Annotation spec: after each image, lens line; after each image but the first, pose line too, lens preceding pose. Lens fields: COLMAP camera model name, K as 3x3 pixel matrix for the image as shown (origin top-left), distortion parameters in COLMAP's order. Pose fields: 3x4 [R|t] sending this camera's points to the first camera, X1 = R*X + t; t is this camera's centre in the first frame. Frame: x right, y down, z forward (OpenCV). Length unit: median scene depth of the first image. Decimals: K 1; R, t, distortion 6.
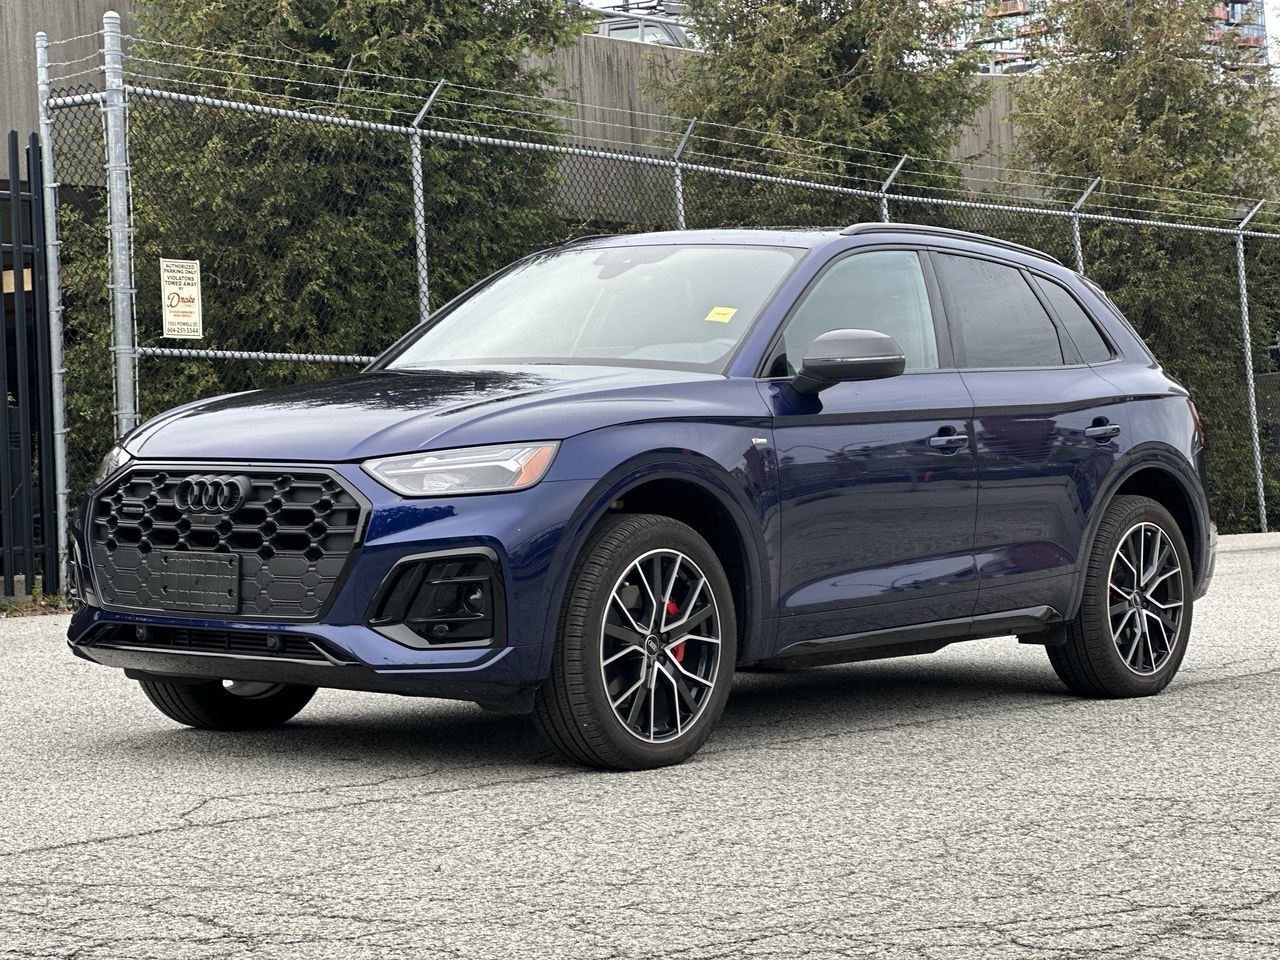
lens RADIAL K [[2827.6, 0, 634.9], [0, 2827.6, 518.8], [0, 0, 1]] dist [0.099820, 0.640505]
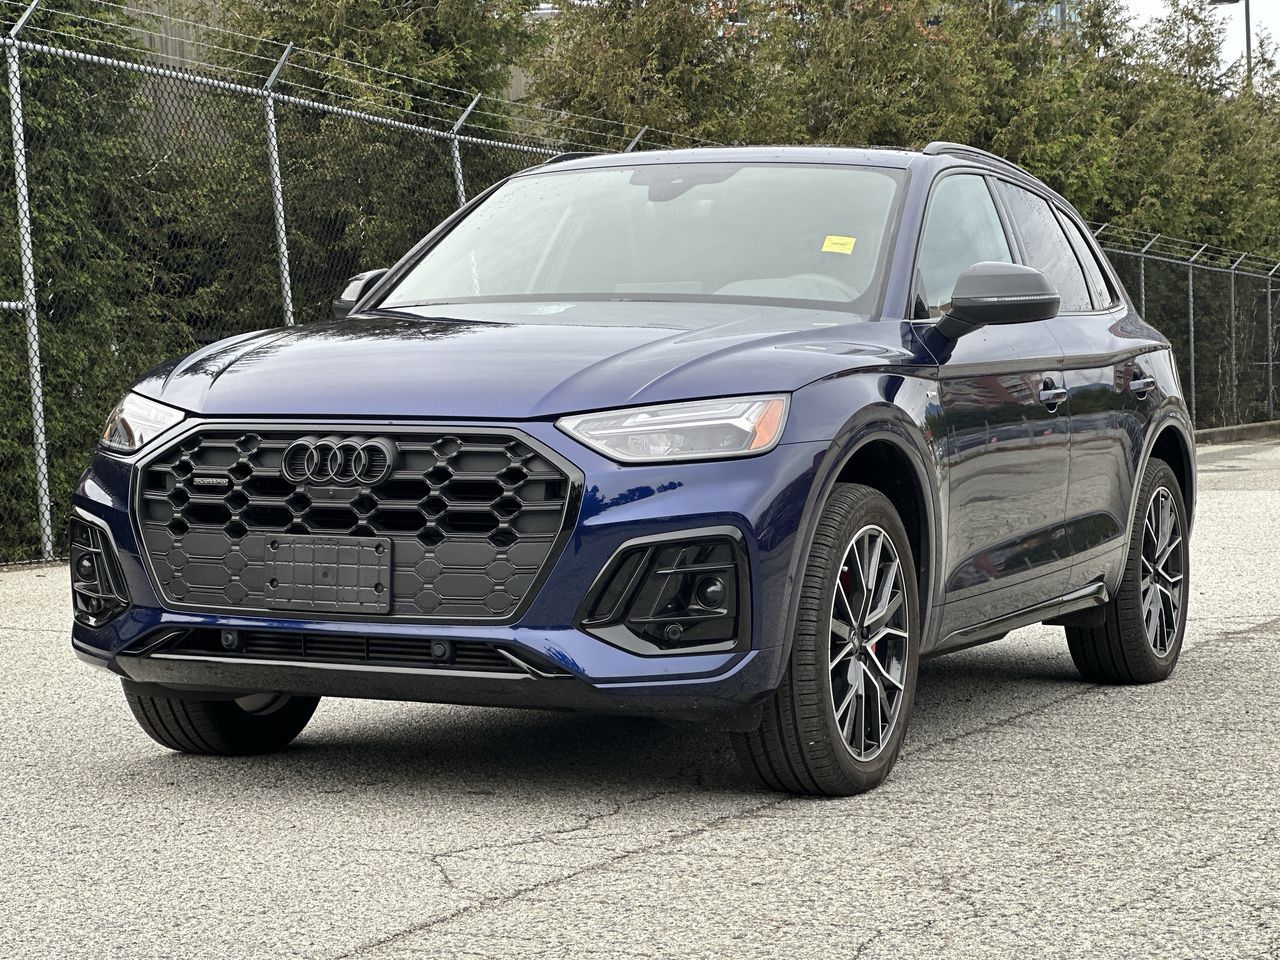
lens RADIAL K [[2827.6, 0, 634.9], [0, 2827.6, 518.8], [0, 0, 1]] dist [0.099820, 0.640505]
pose [[0.966673, -0.010171, 0.255813, -0.241497], [0.006605, 0.999869, 0.014793, -0.003418], [-0.255930, -0.012610, 0.966613, 0.197635]]
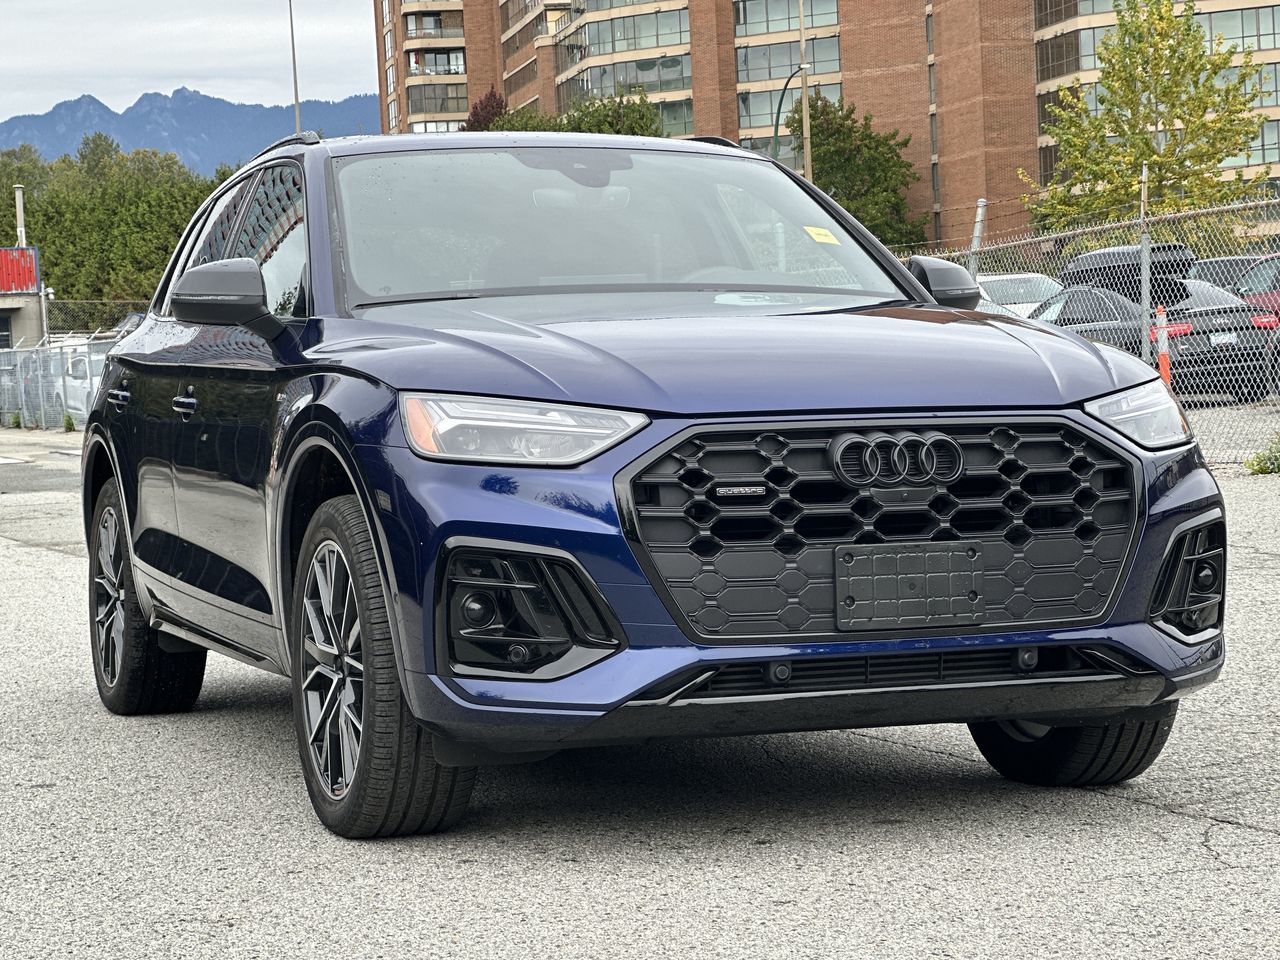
lens RADIAL K [[2827.6, 0, 634.9], [0, 2827.6, 518.8], [0, 0, 1]] dist [0.099820, 0.640505]
pose [[0.504562, -0.048645, 0.862004, -0.699490], [0.056018, 0.998152, 0.023538, -0.012626], [-0.861557, 0.036411, 0.506354, 0.627817]]
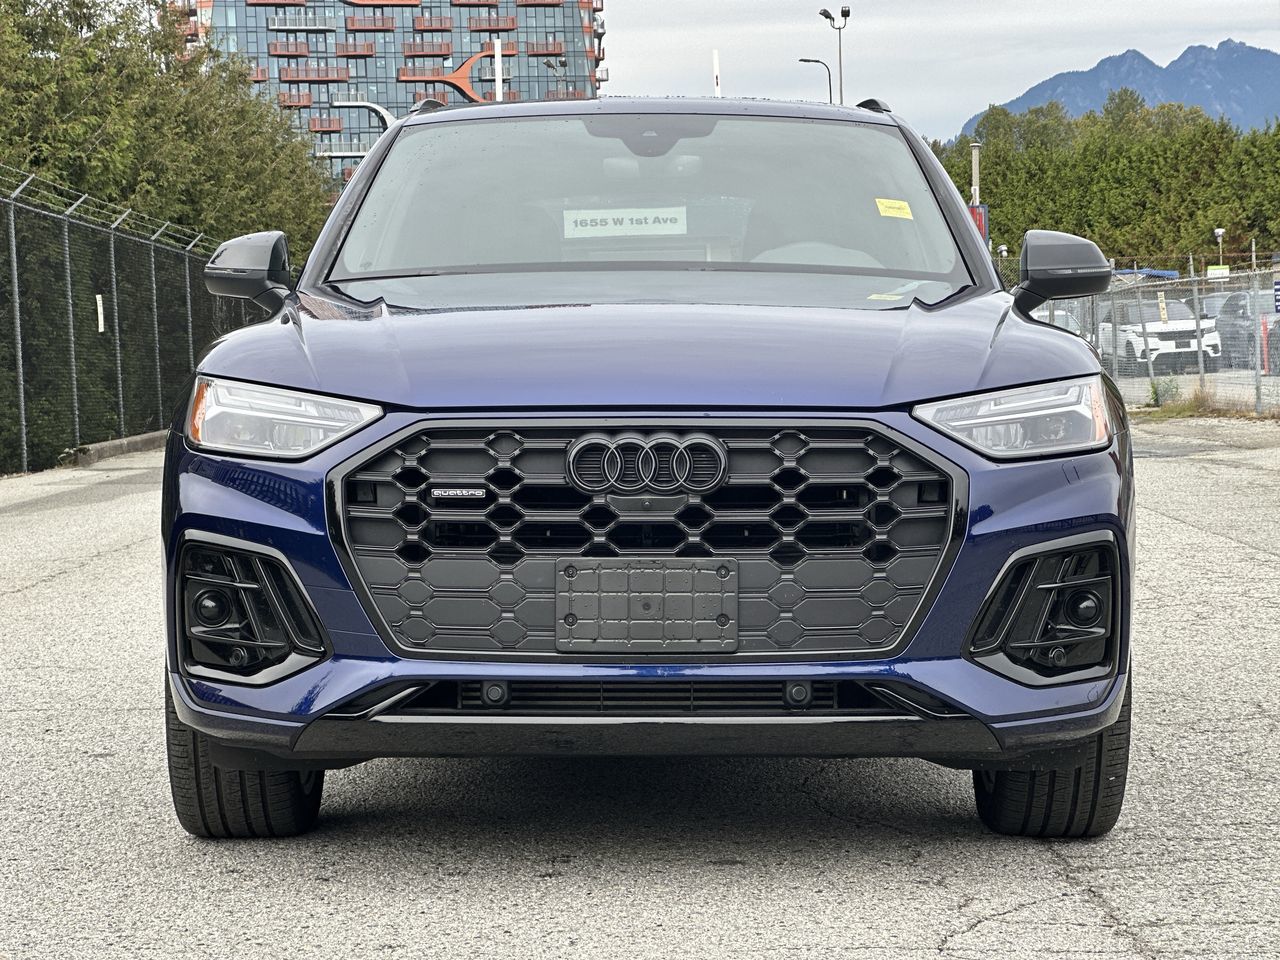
lens RADIAL K [[2827.6, 0, 634.9], [0, 2827.6, 518.8], [0, 0, 1]] dist [0.099820, 0.640505]
pose [[0.774029, -0.036224, 0.632114, -0.488836], [0.026941, 0.999342, 0.024278, -0.010546], [-0.632577, -0.001762, 0.774495, 0.461156]]
